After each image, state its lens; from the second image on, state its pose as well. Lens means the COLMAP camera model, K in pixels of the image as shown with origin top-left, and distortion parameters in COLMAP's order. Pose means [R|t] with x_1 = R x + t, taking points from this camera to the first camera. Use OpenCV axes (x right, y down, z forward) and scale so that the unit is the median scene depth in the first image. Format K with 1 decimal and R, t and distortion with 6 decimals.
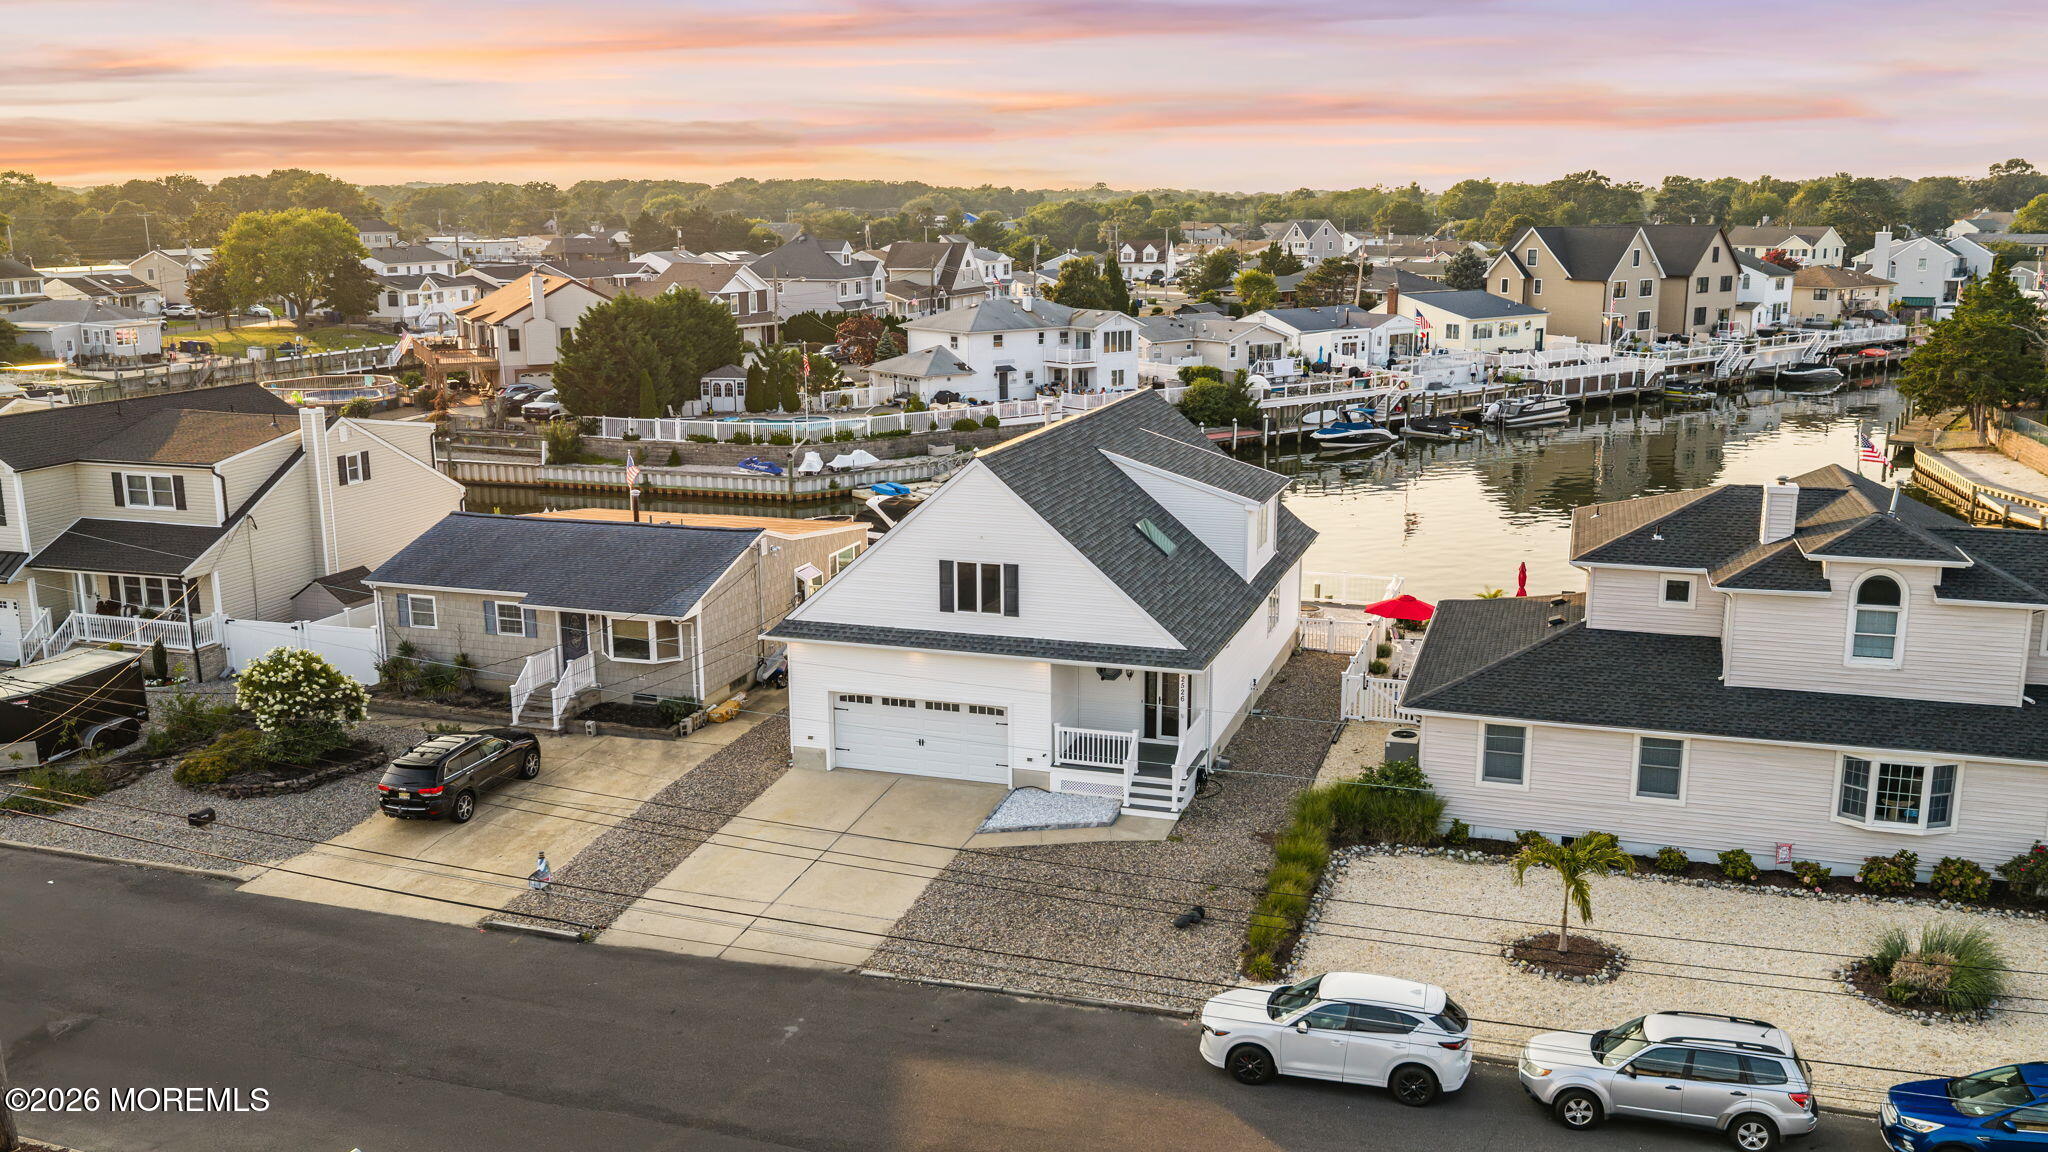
lens RADIAL K [[1627.1, 0, 1016.2], [0, 1627.1, 573.9], [0, 0, 1]] dist [-0.007101, -0.010258]
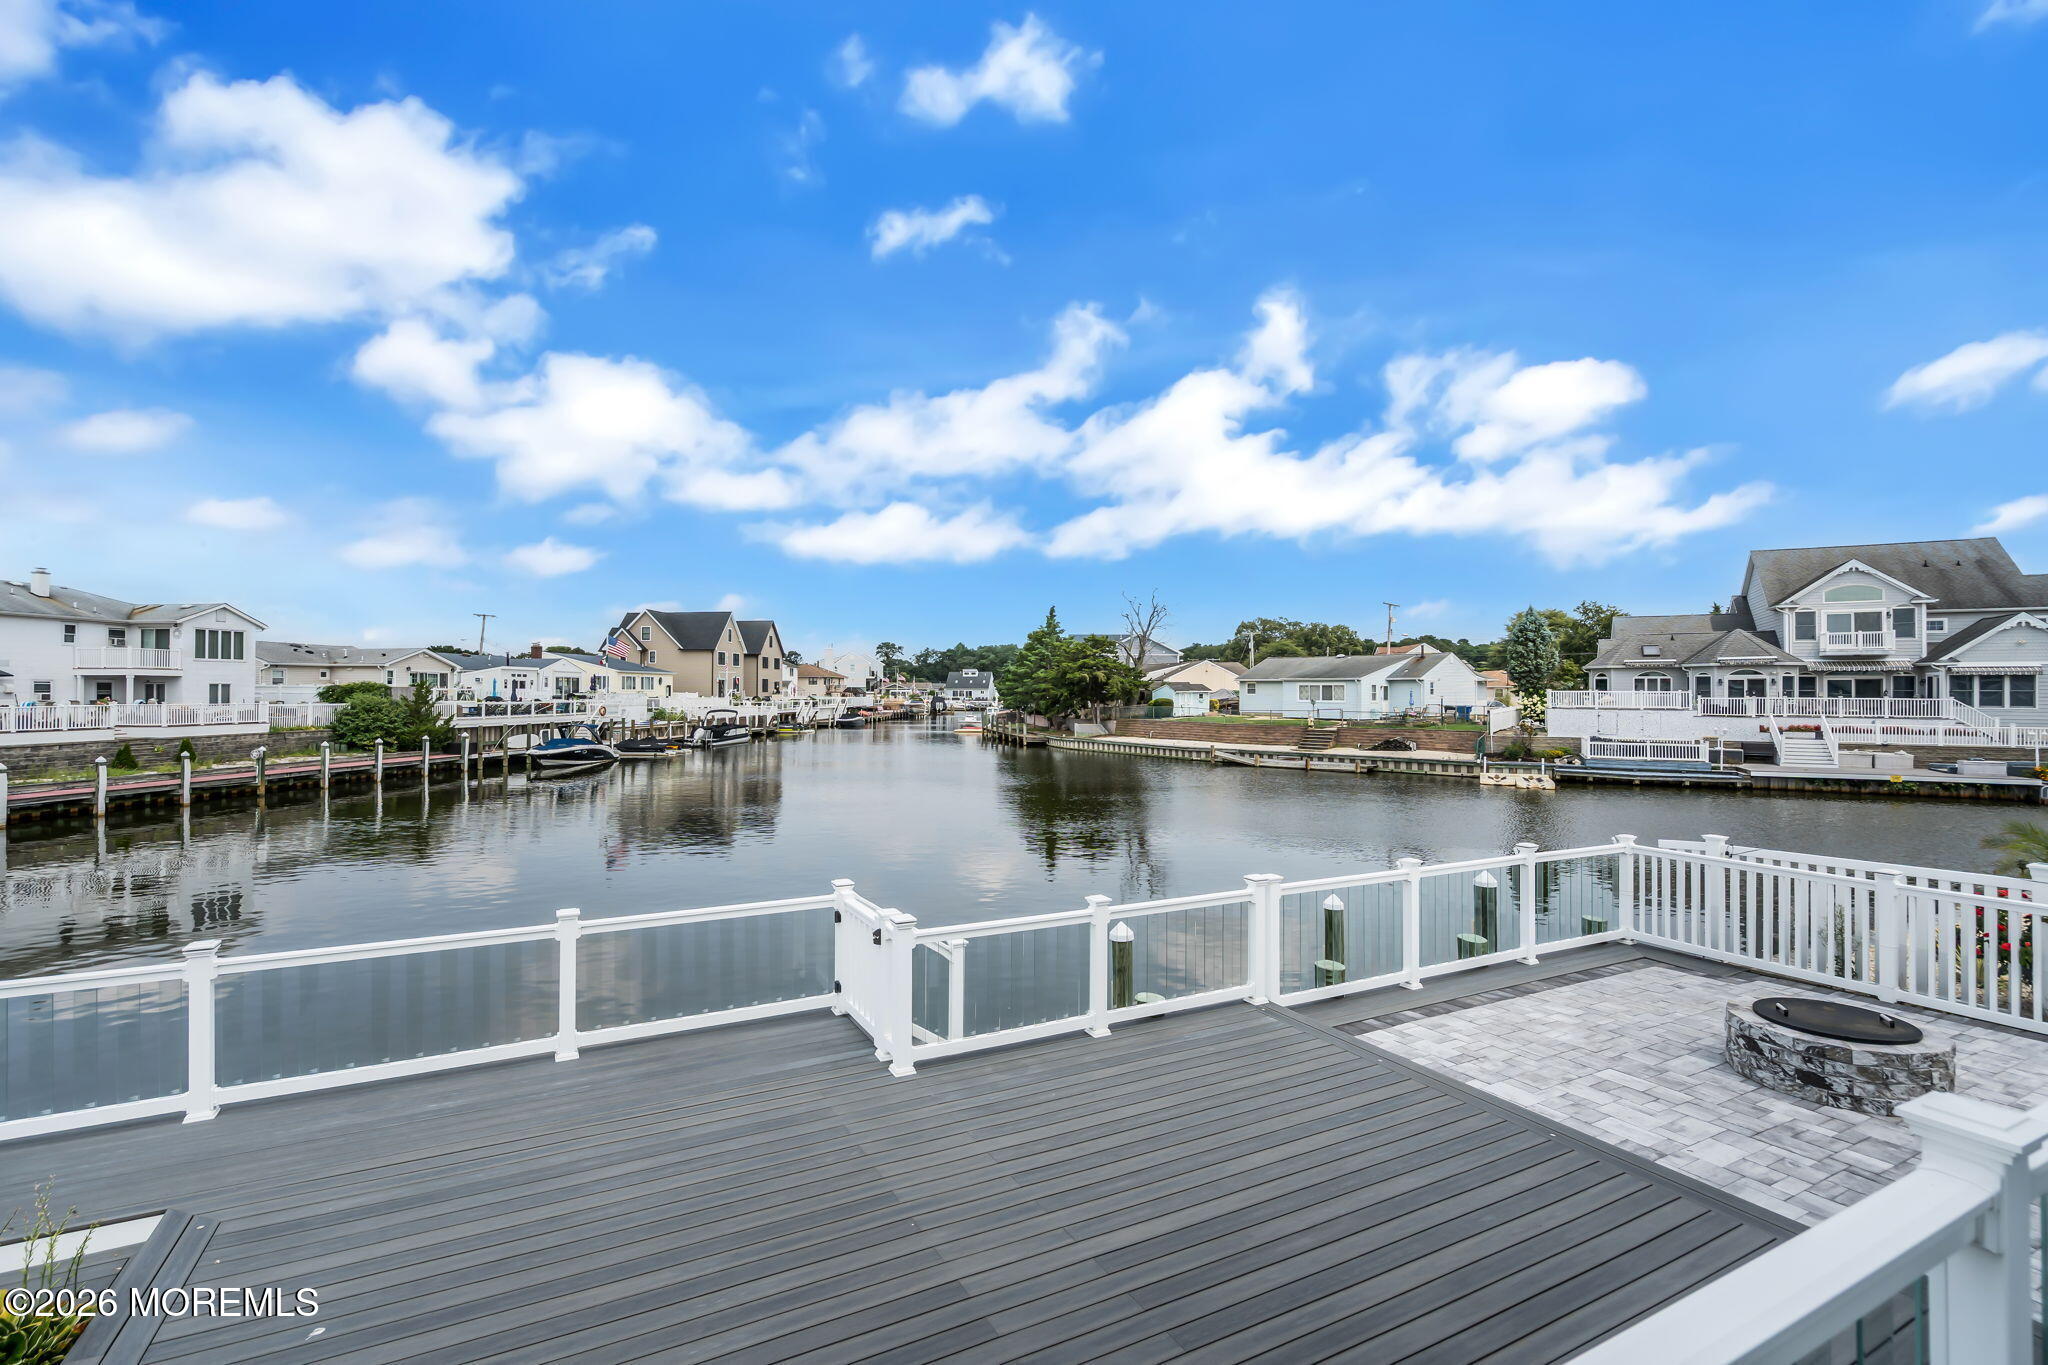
lens RADIAL K [[965.7, 0, 1010.7], [0, 965.7, 671.3], [0, 0, 1]] dist [0.002088, 0.001443]
pose [[0.720322, 0.010782, 0.693556, 0.053531], [0.148410, 0.974329, -0.169284, -0.018358], [-0.677577, 0.224869, 0.700231, 1.412741]]
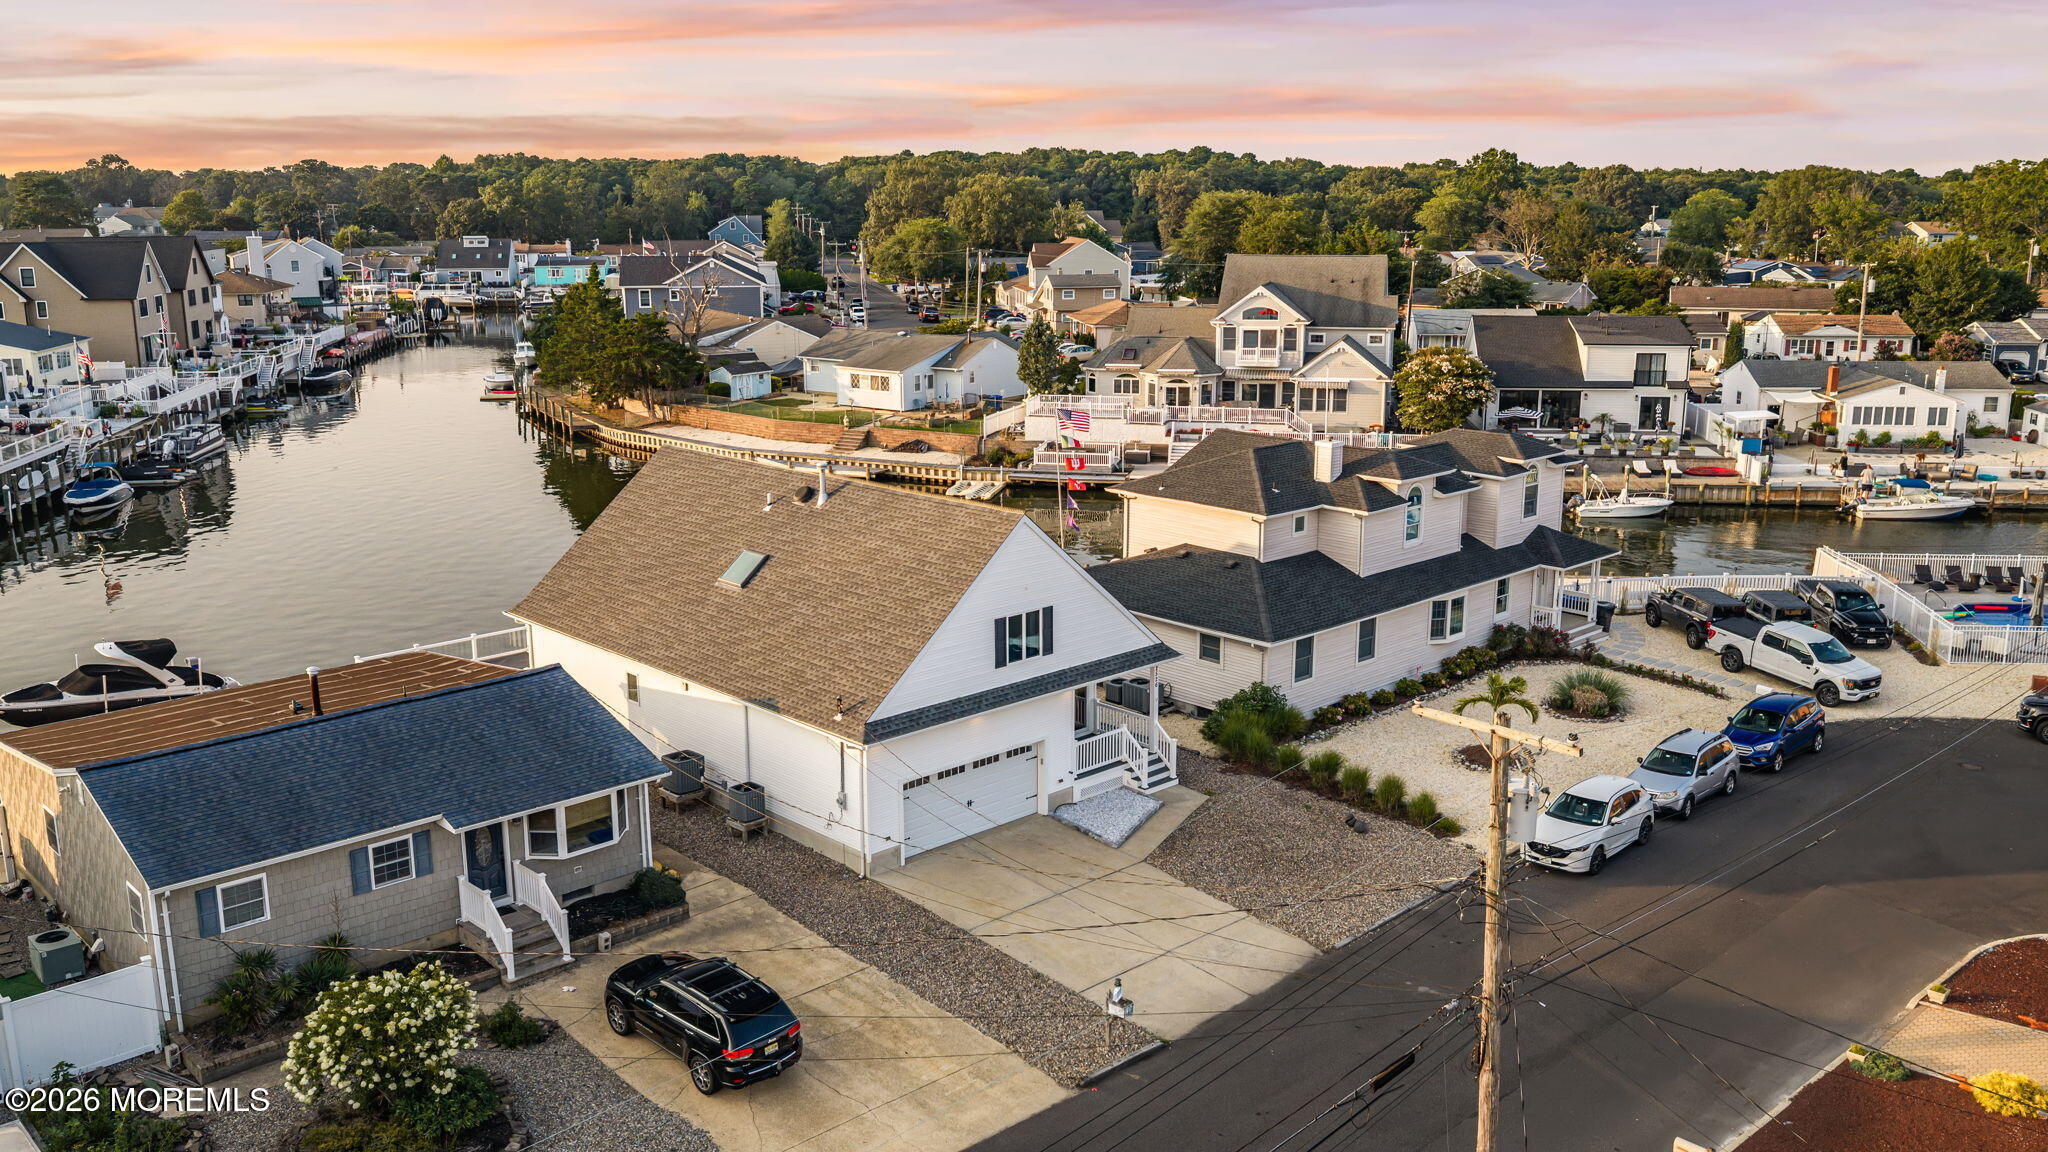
lens RADIAL K [[1627.1, 0, 1016.2], [0, 1627.1, 573.9], [0, 0, 1]] dist [-0.007101, -0.010258]
pose [[0.501855, -0.194565, 0.842785, -0.856157], [0.191644, 0.975166, 0.111008, -0.140775], [-0.843454, 0.105805, 0.526679, 0.419814]]
